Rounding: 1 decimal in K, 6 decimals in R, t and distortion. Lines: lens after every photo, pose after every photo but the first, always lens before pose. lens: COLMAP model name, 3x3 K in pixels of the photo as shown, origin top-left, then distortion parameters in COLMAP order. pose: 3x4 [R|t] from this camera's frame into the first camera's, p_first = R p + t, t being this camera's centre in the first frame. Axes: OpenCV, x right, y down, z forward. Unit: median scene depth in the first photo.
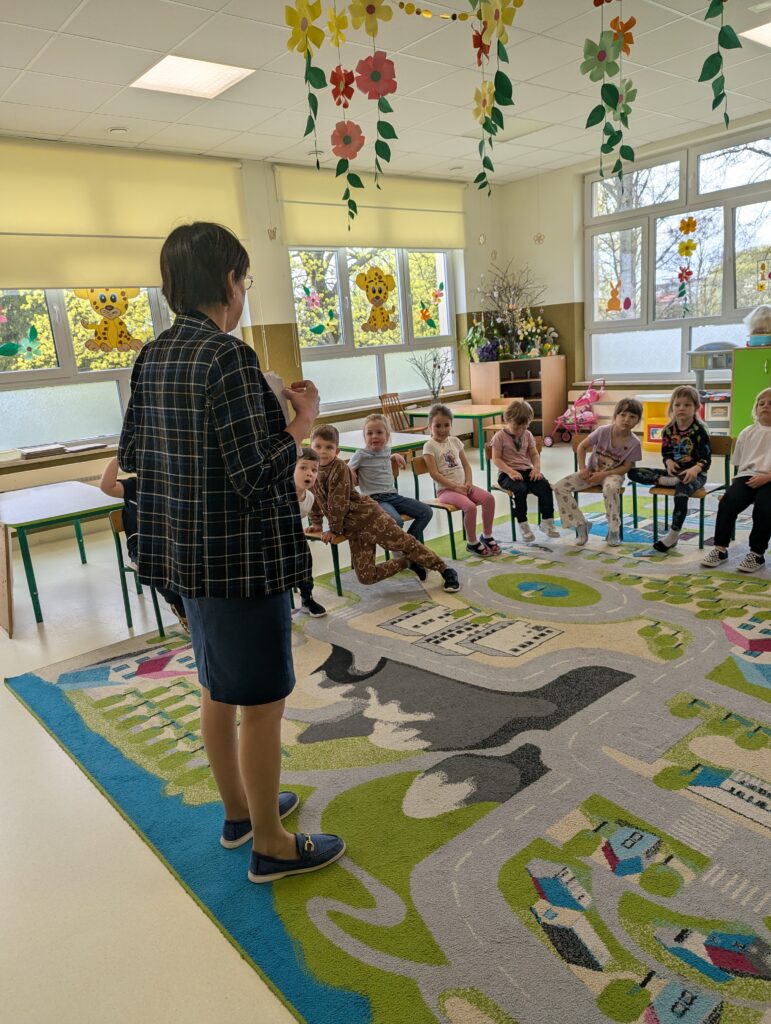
lens RADIAL K [[719.3, 0, 382.2], [0, 719.3, 518.1], [0, 0, 1]] dist [0.053557, -0.051015]
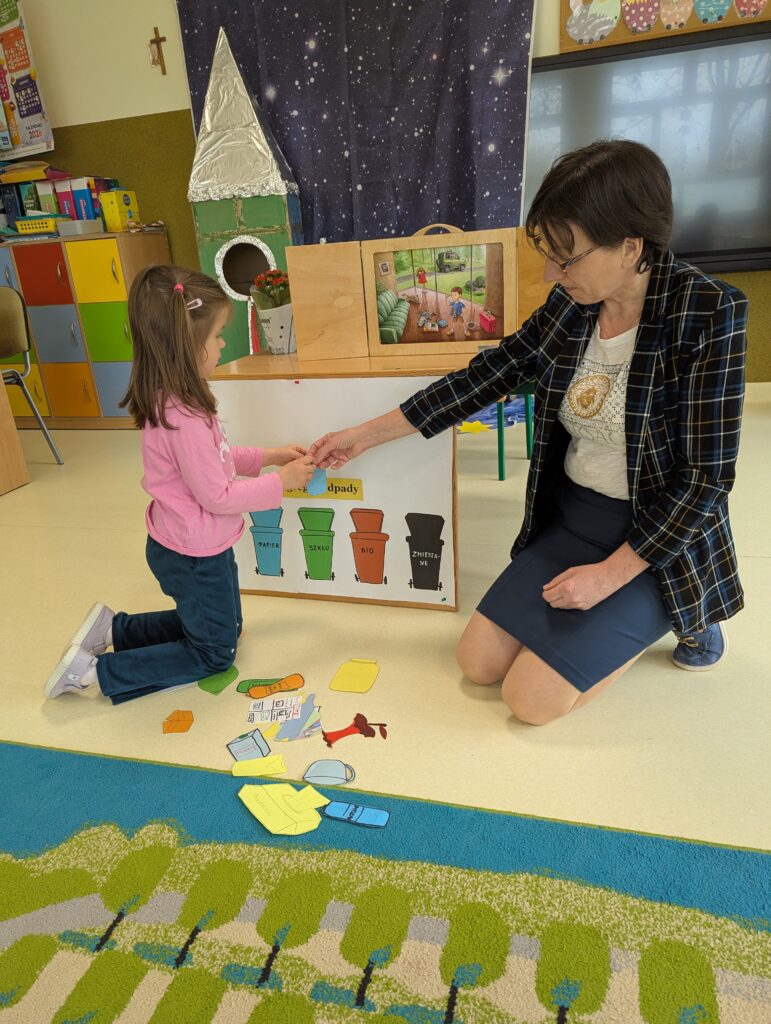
lens RADIAL K [[719.3, 0, 373.1], [0, 719.3, 520.2], [0, 0, 1]] dist [0.053557, -0.051015]
pose [[-0.826702, 0.336296, -0.451075, -0.184222], [0.012268, 0.812295, 0.583117, -0.073970], [0.562506, 0.476531, -0.675652, 0.948544]]
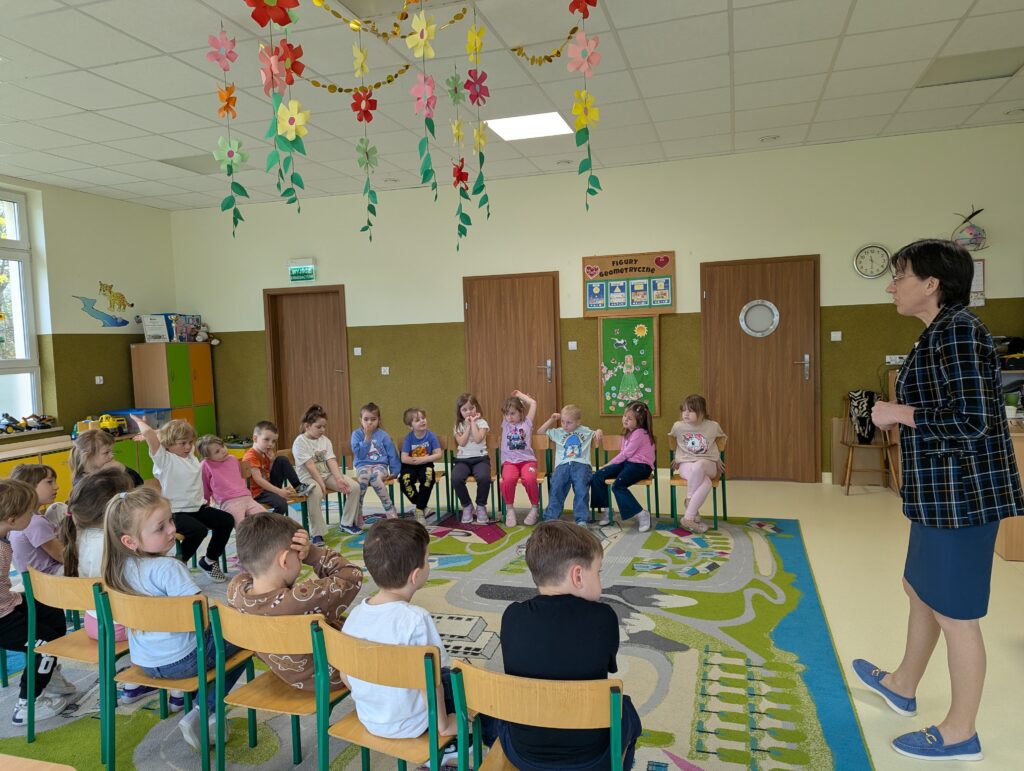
lens RADIAL K [[719.3, 0, 517.5], [0, 719.3, 381.5], [0, 0, 1]] dist [0.053557, -0.051015]
pose [[-0.531836, 0.052316, 0.845230, -0.803269], [0.278562, 0.953355, 0.116268, -0.273741], [-0.799721, 0.297284, -0.521602, 1.361354]]
